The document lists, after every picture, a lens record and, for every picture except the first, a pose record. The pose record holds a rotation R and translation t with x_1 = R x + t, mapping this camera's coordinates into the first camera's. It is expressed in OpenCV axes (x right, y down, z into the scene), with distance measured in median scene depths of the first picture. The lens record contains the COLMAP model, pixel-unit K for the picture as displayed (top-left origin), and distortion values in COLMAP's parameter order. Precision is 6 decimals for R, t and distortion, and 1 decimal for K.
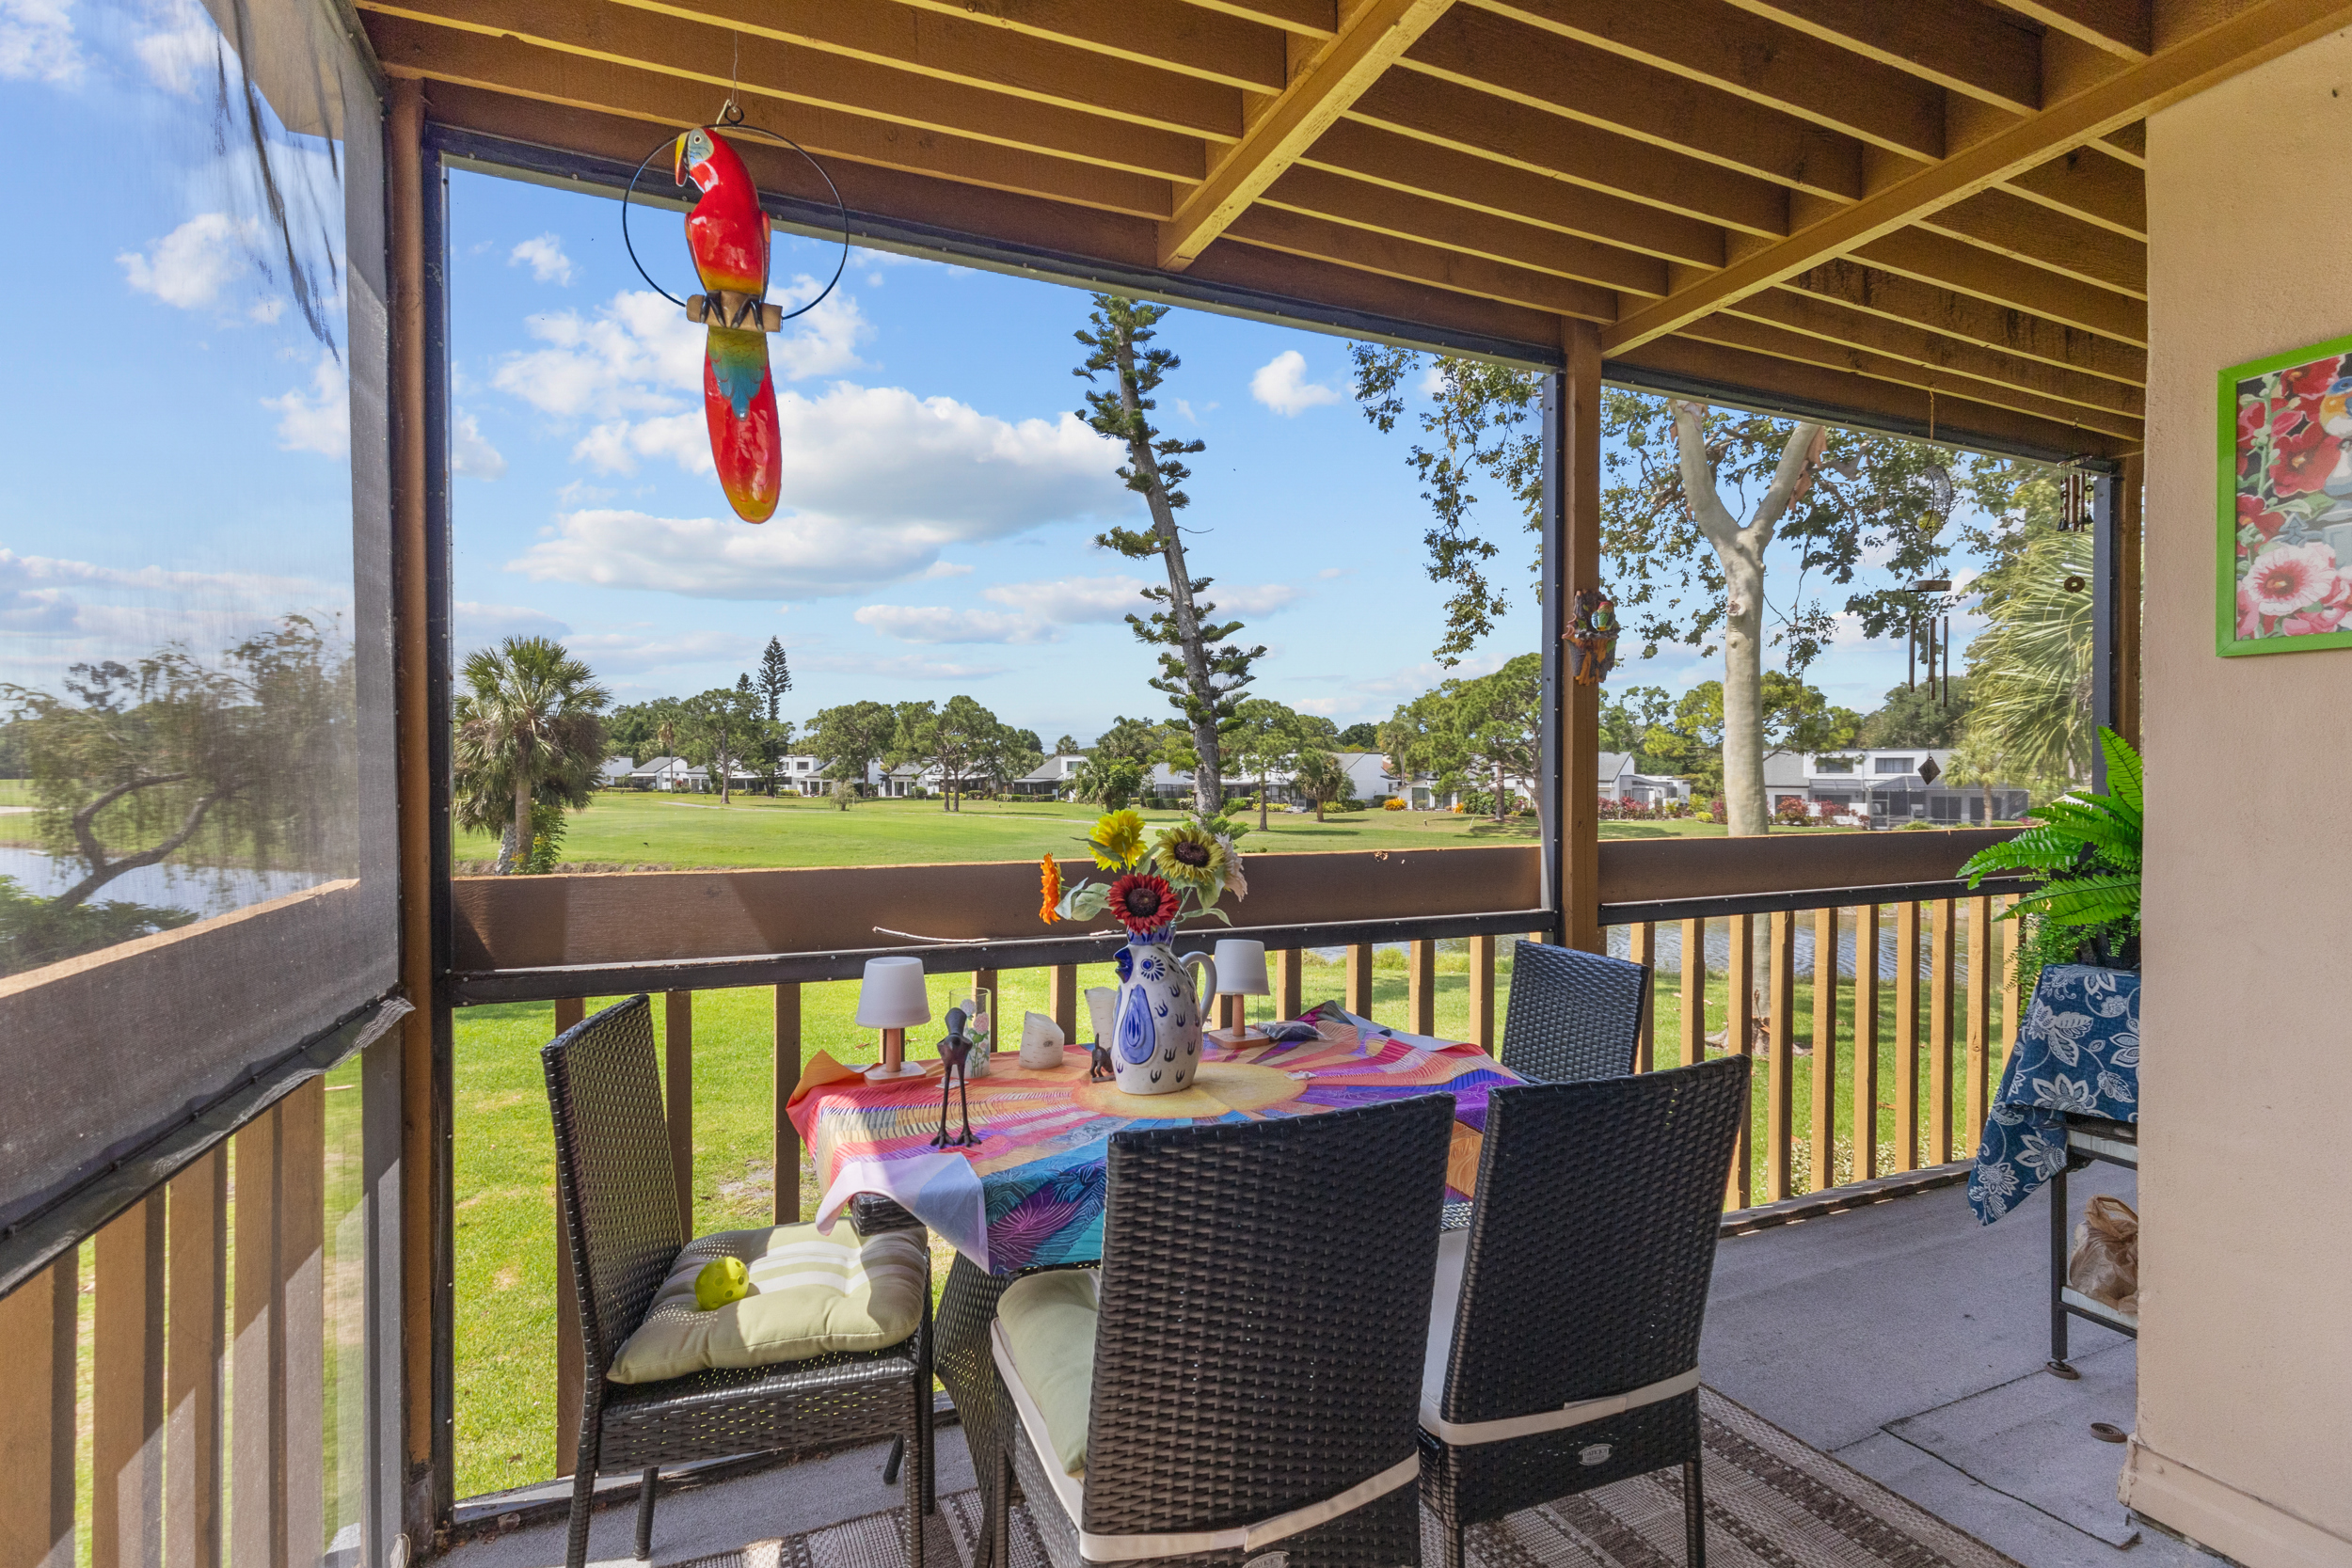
lens RADIAL K [[1090.1, 0, 1167.2], [0, 1090.1, 775.5], [0, 0, 1]] dist [0.002888, 0.001523]
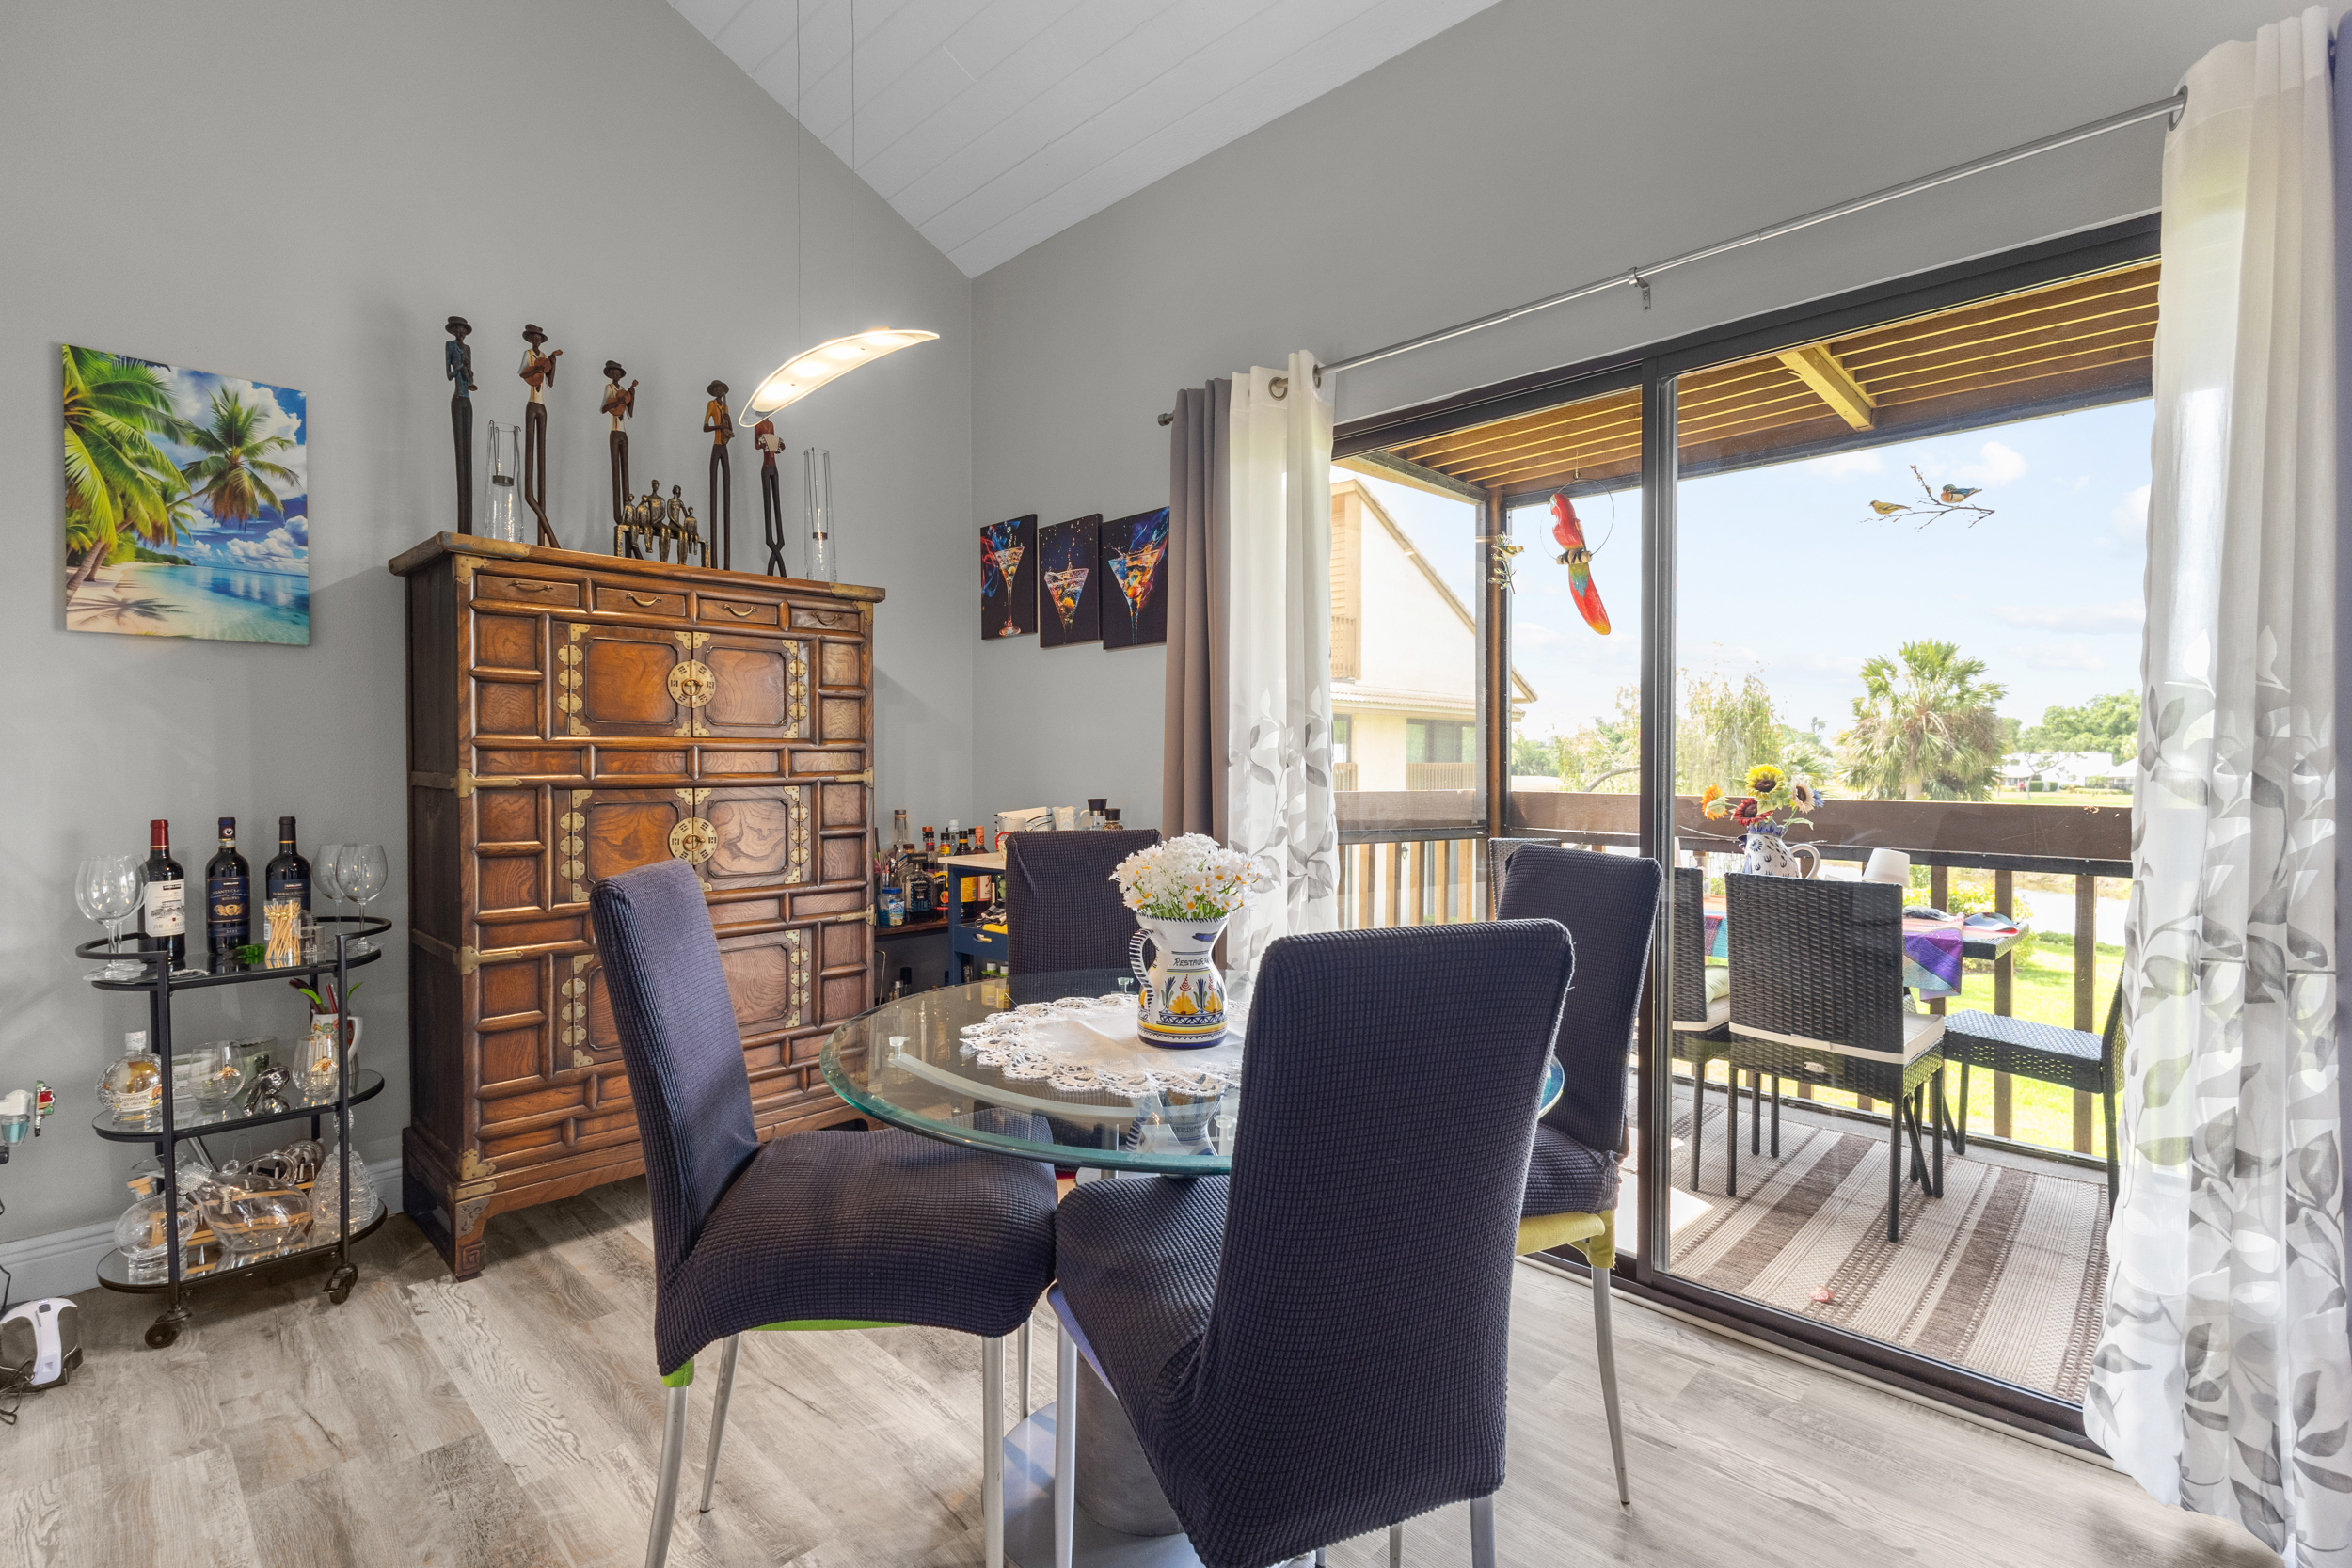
lens RADIAL K [[1090.1, 0, 1164.8], [0, 1090.1, 778.9], [0, 0, 1]] dist [0.002888, 0.001523]
pose [[0.381661, 0.014300, -0.924192, 0.093784], [-0.009792, 0.999887, 0.011428, 0.003200], [0.924250, 0.004688, 0.381758, -0.048033]]
